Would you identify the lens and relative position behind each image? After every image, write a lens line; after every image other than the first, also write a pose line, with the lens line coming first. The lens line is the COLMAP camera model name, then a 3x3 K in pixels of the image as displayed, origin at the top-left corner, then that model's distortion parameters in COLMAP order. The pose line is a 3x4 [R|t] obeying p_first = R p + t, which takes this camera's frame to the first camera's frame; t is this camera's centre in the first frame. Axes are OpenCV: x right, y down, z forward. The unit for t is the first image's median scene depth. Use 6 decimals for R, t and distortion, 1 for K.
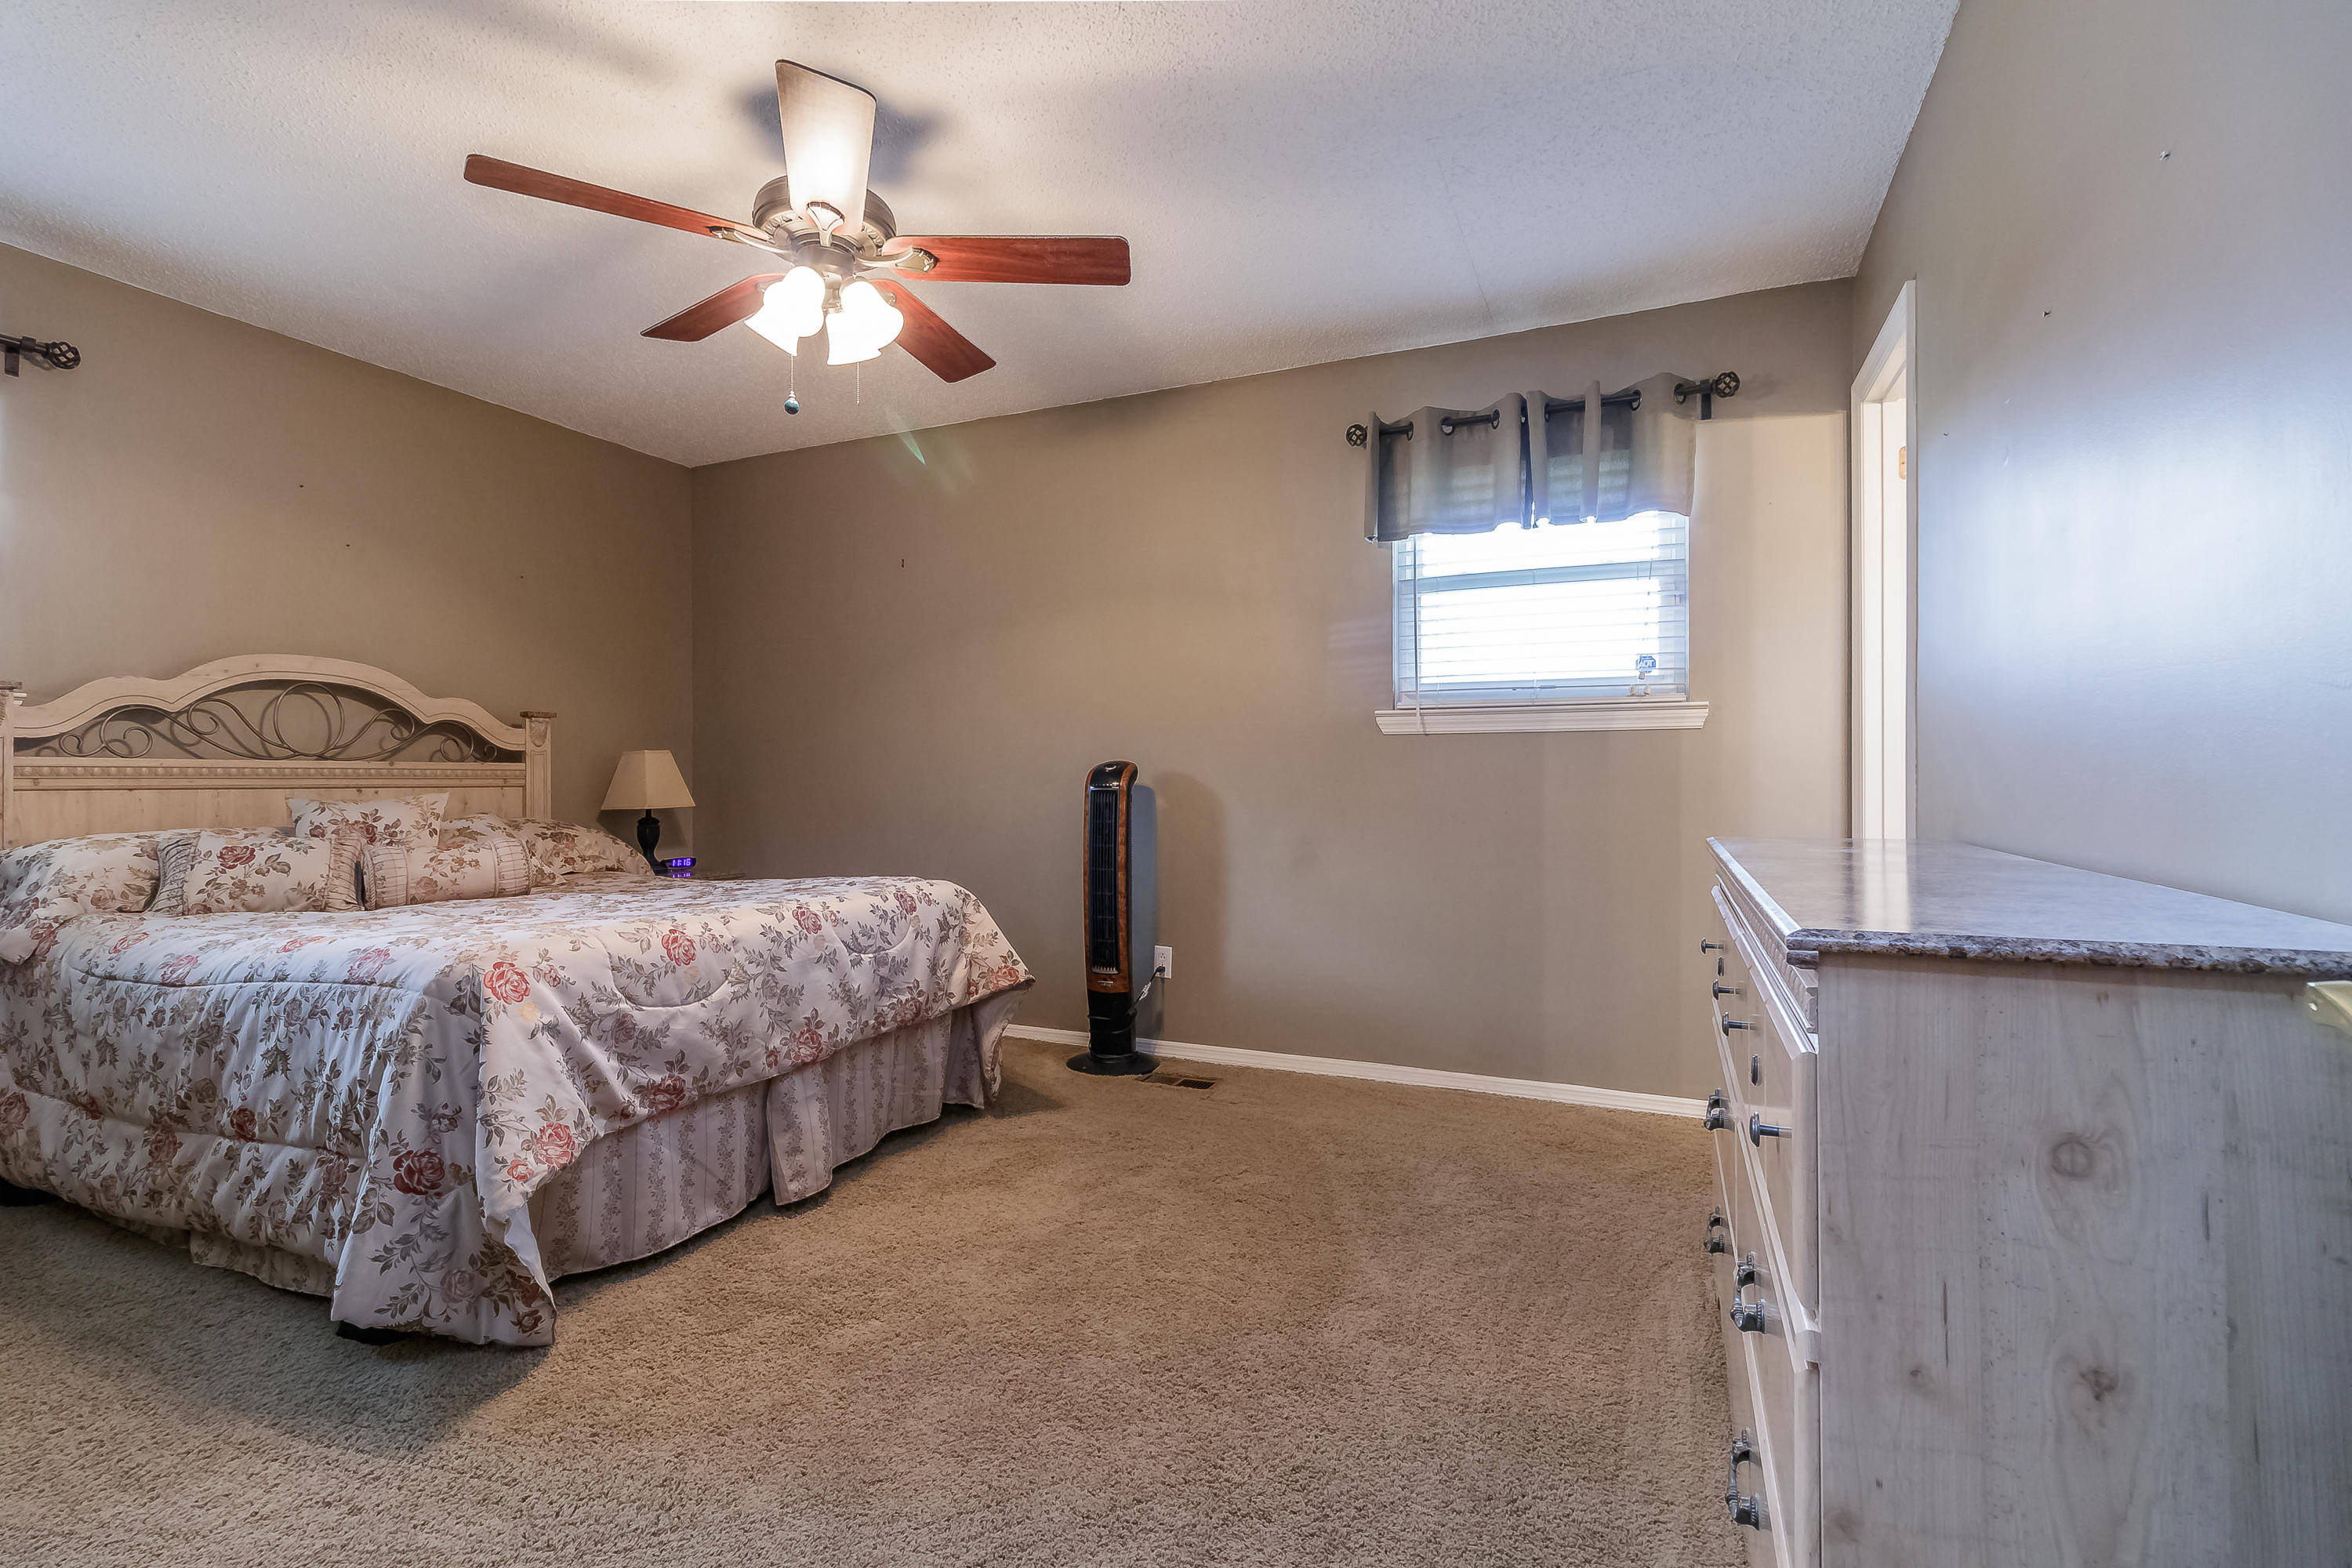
lens RADIAL K [[1100.3, 0, 1176.1], [0, 1100.3, 787.1], [0, 0, 1]] dist [0.001750, 0.000526]
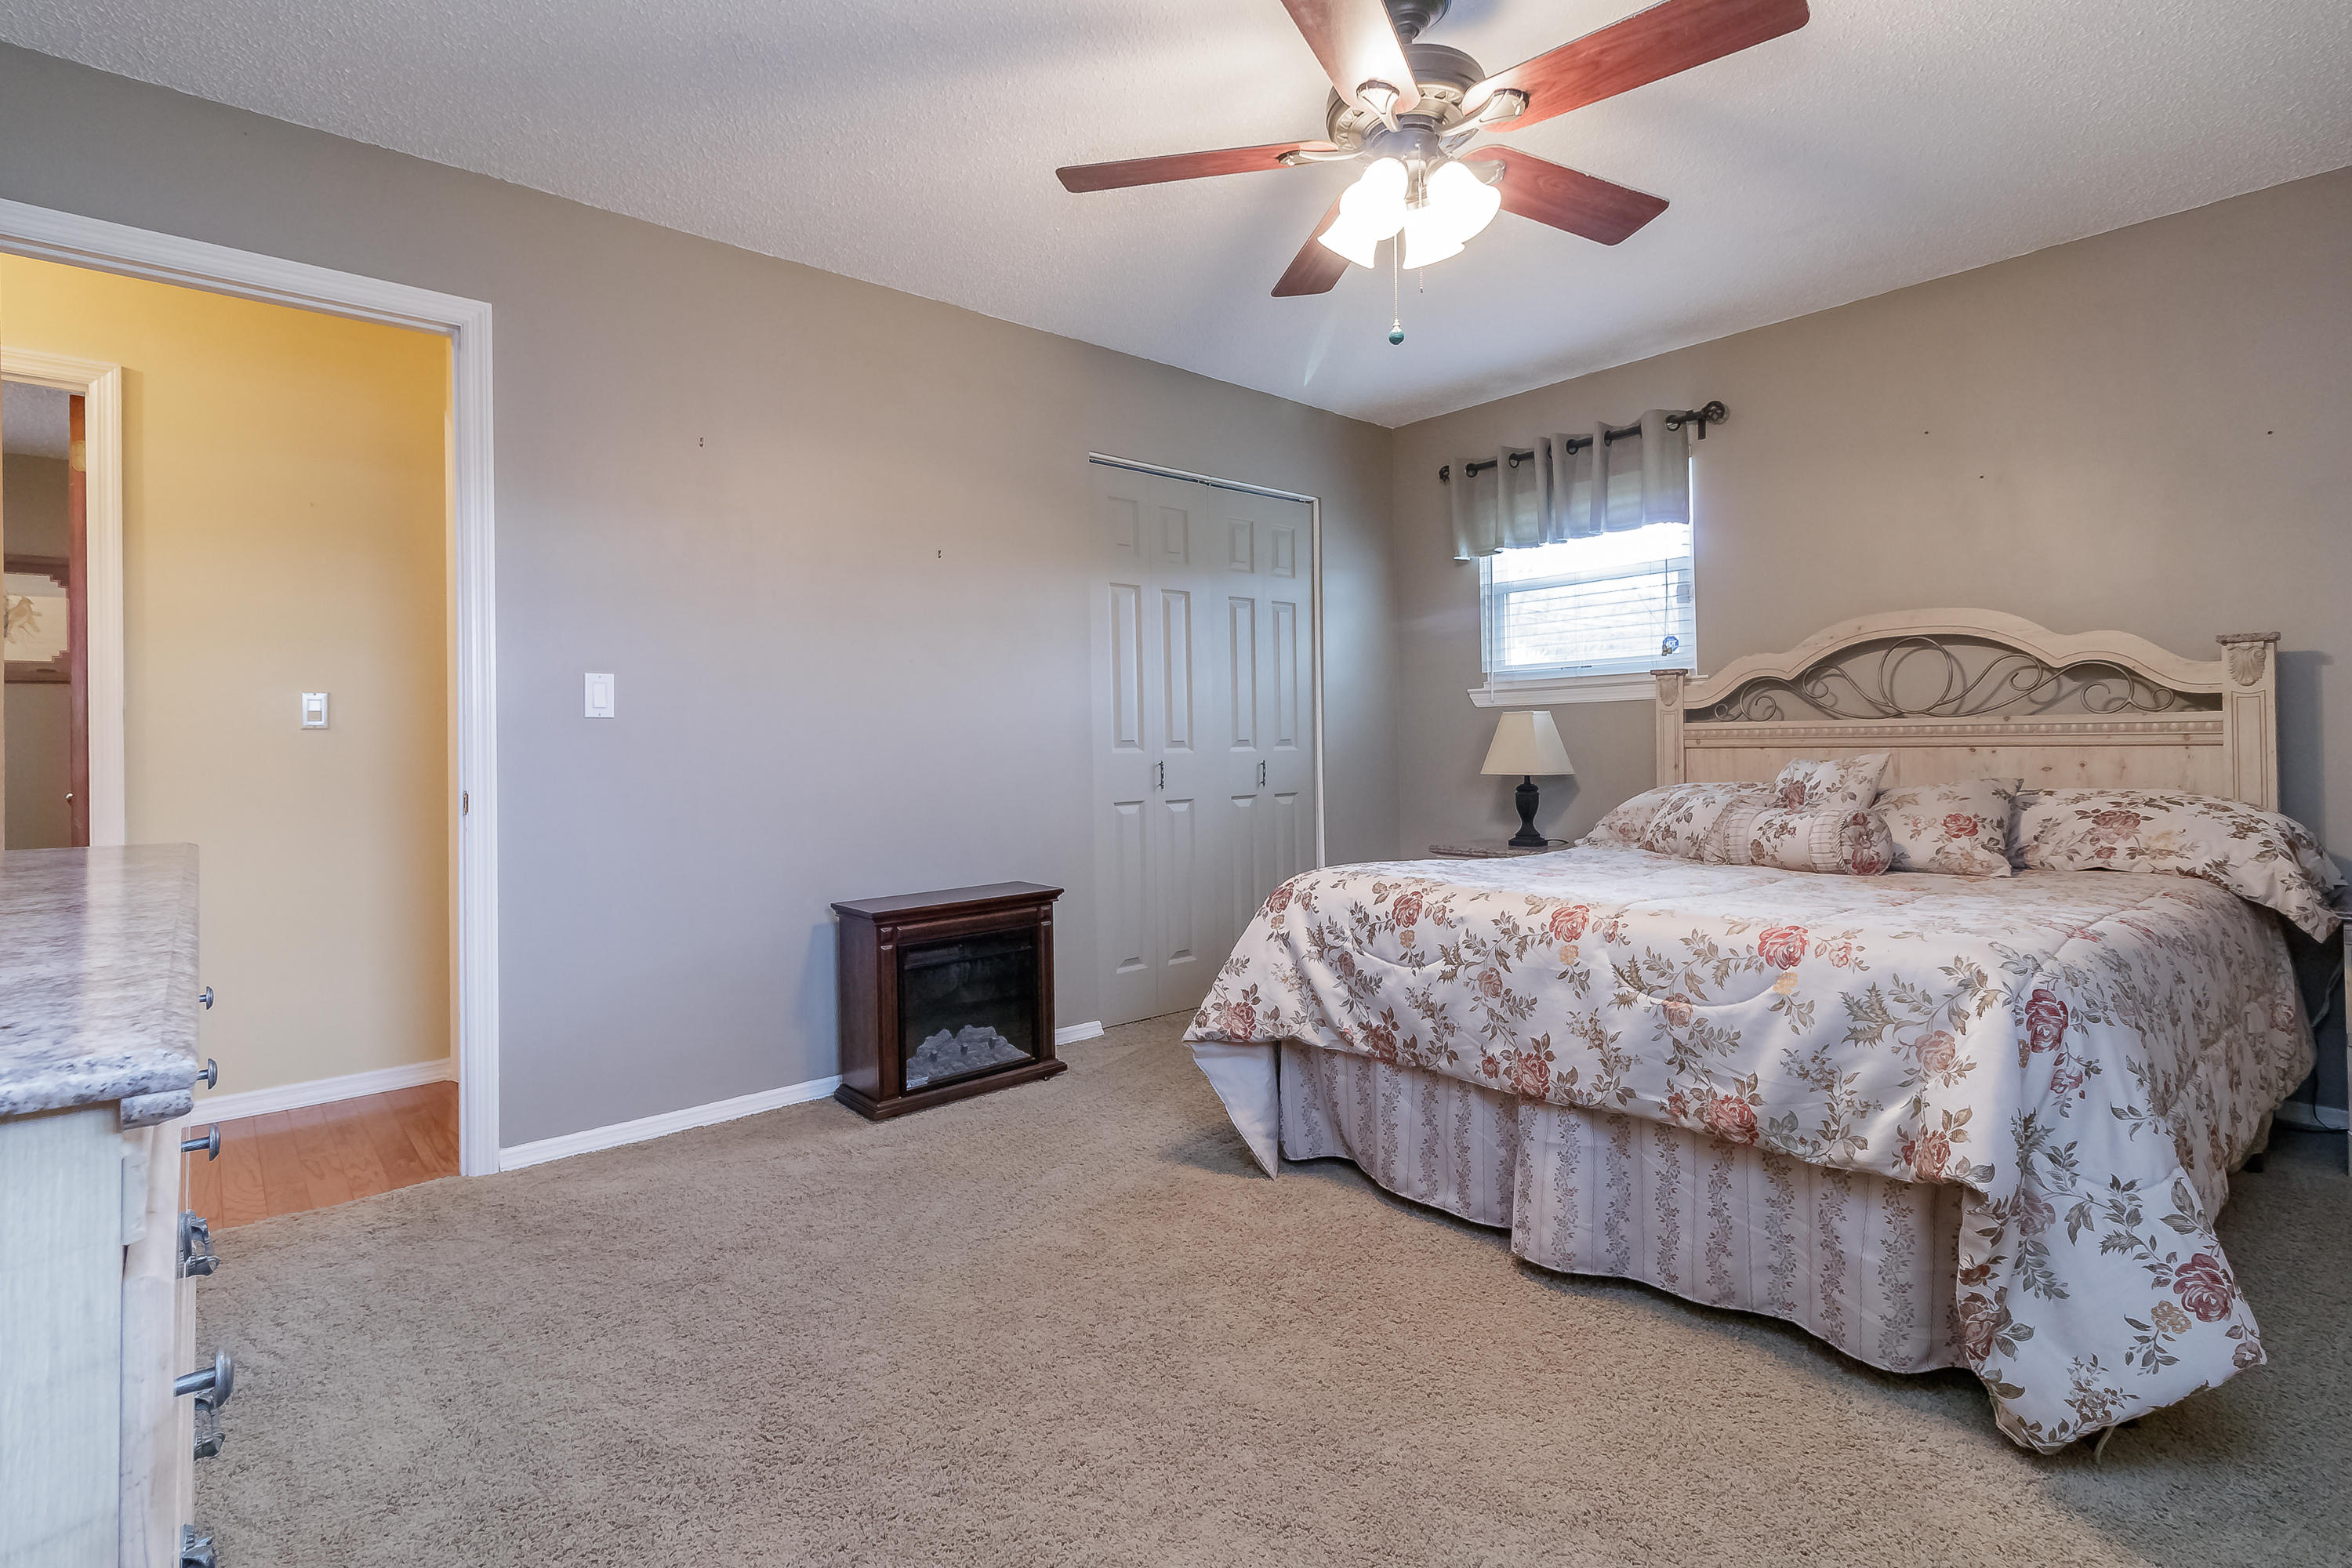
lens RADIAL K [[1100.3, 0, 1135.4], [0, 1100.3, 732.5], [0, 0, 1]] dist [0.001750, 0.000526]
pose [[-0.443414, -0.004975, -0.896303, 0.516439], [0.007091, 0.999934, -0.009058, -0.010303], [0.896289, -0.010372, -0.443349, 1.095224]]
